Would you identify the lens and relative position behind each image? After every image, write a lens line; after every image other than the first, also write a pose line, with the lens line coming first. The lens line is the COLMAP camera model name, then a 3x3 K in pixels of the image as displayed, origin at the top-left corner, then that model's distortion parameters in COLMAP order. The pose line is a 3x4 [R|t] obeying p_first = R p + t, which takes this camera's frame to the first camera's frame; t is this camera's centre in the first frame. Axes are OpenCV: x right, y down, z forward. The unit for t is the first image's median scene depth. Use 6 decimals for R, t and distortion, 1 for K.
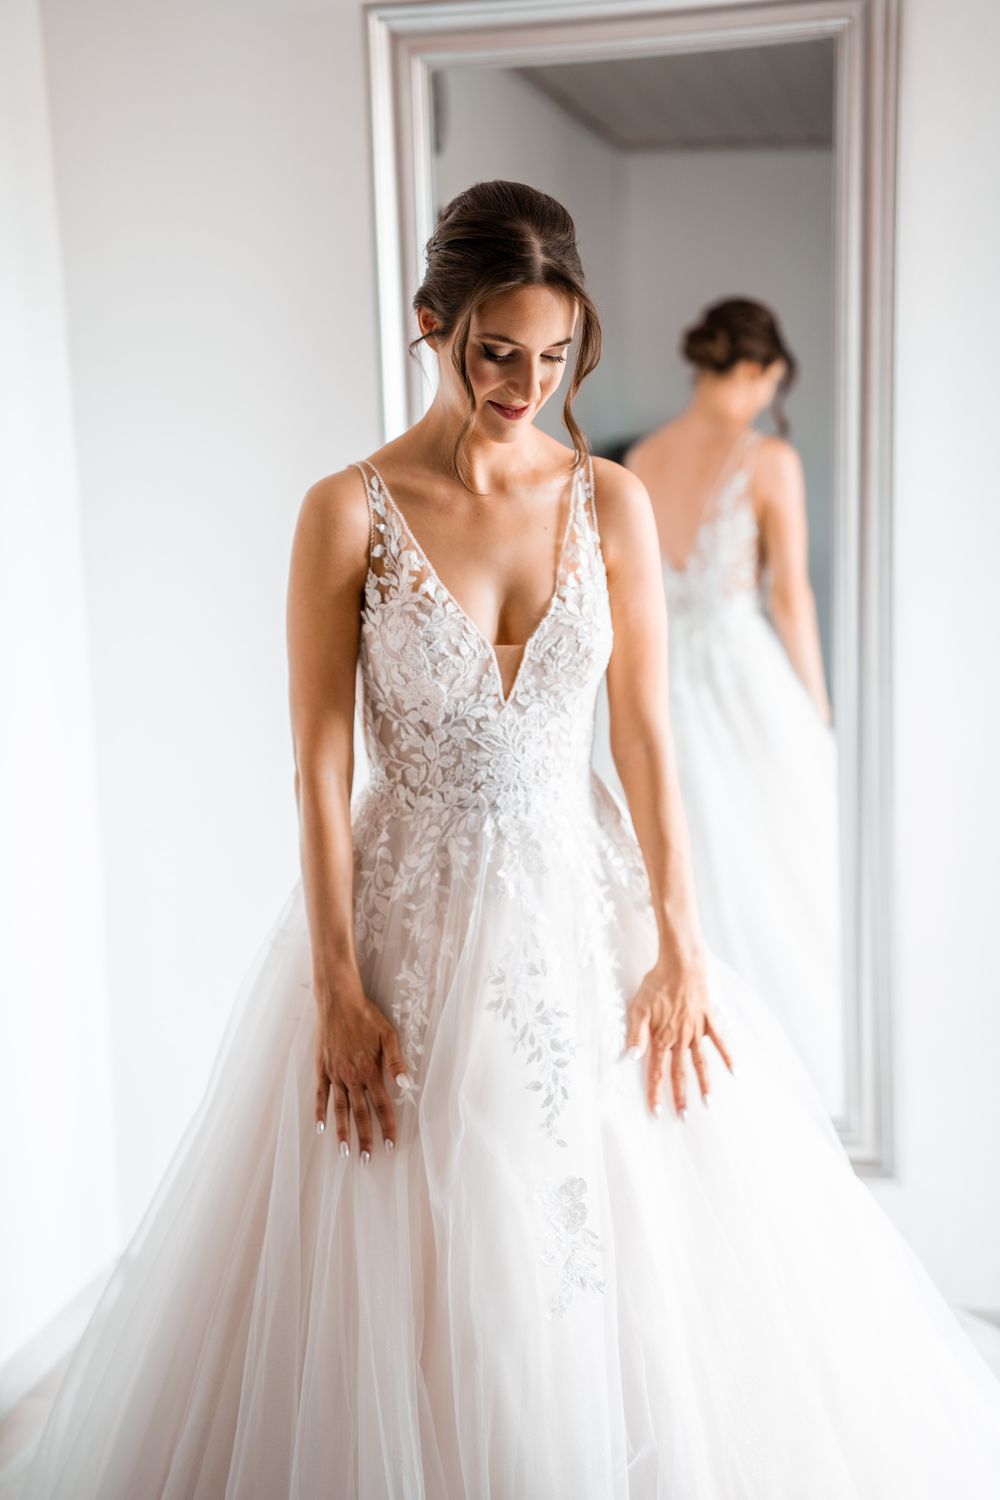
lens RADIAL K [[2120.4, 0, 504.2], [0, 2120.4, 756.9], [0, 0, 1]] dist [0.245019, 0.000000]
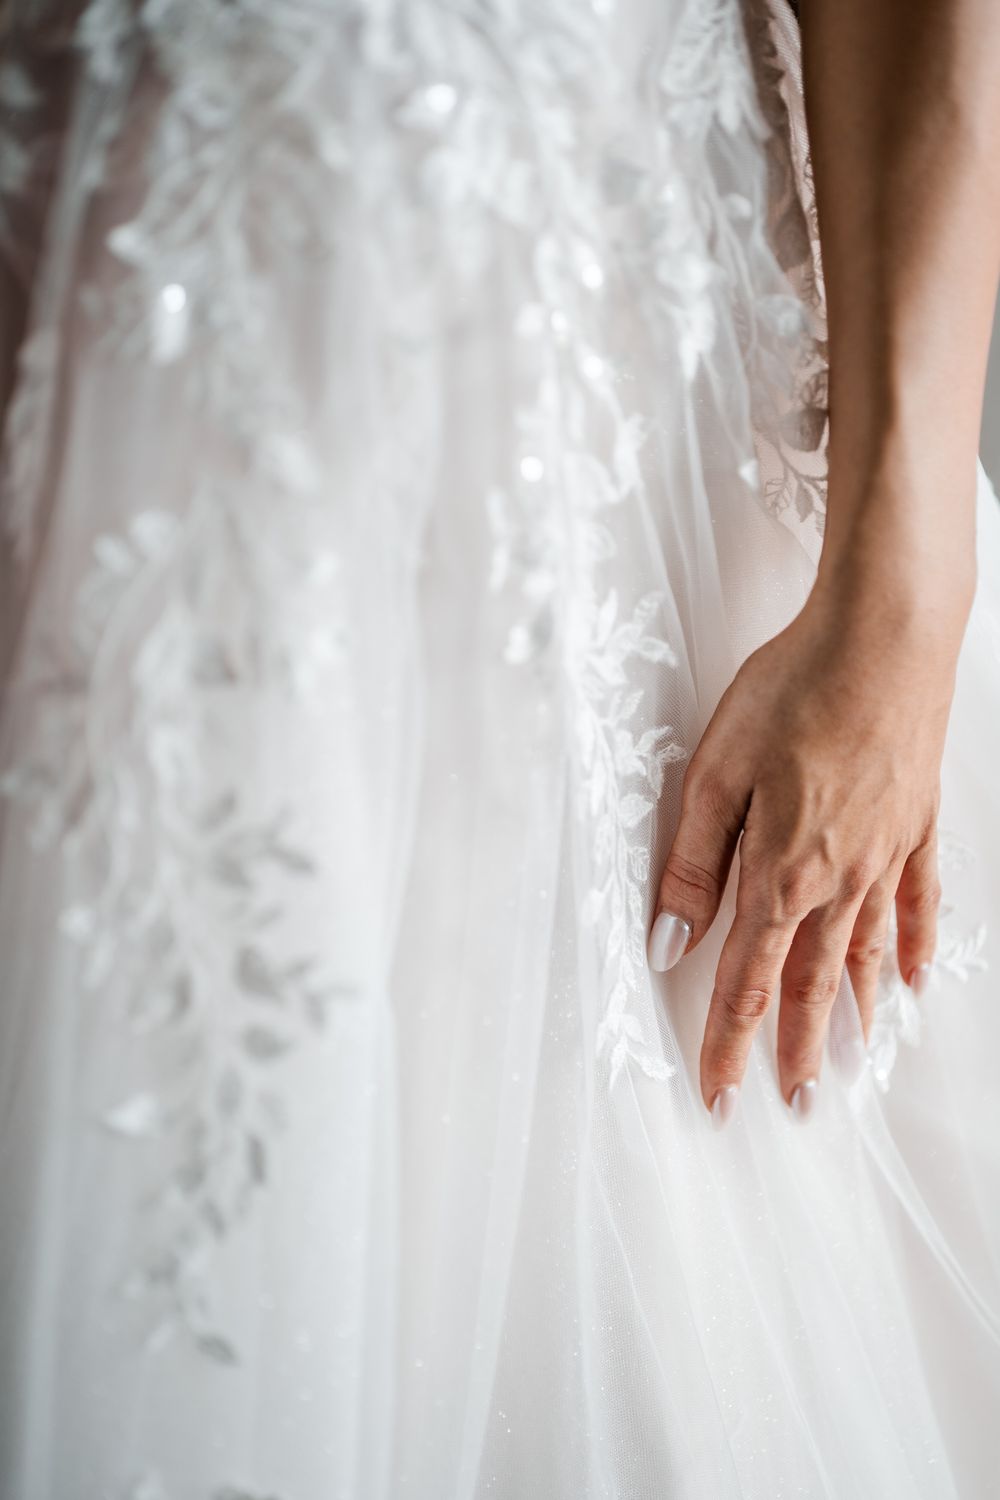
lens RADIAL K [[2120.4, 0, 497.3], [0, 2120.4, 754.4], [0, 0, 1]] dist [0.245019, 0.000000]
pose [[0.967908, 0.184103, -0.171057, 0.088773], [-0.130743, 0.950203, 0.282881, 0.035665], [0.214618, -0.251438, 0.943779, 0.765576]]
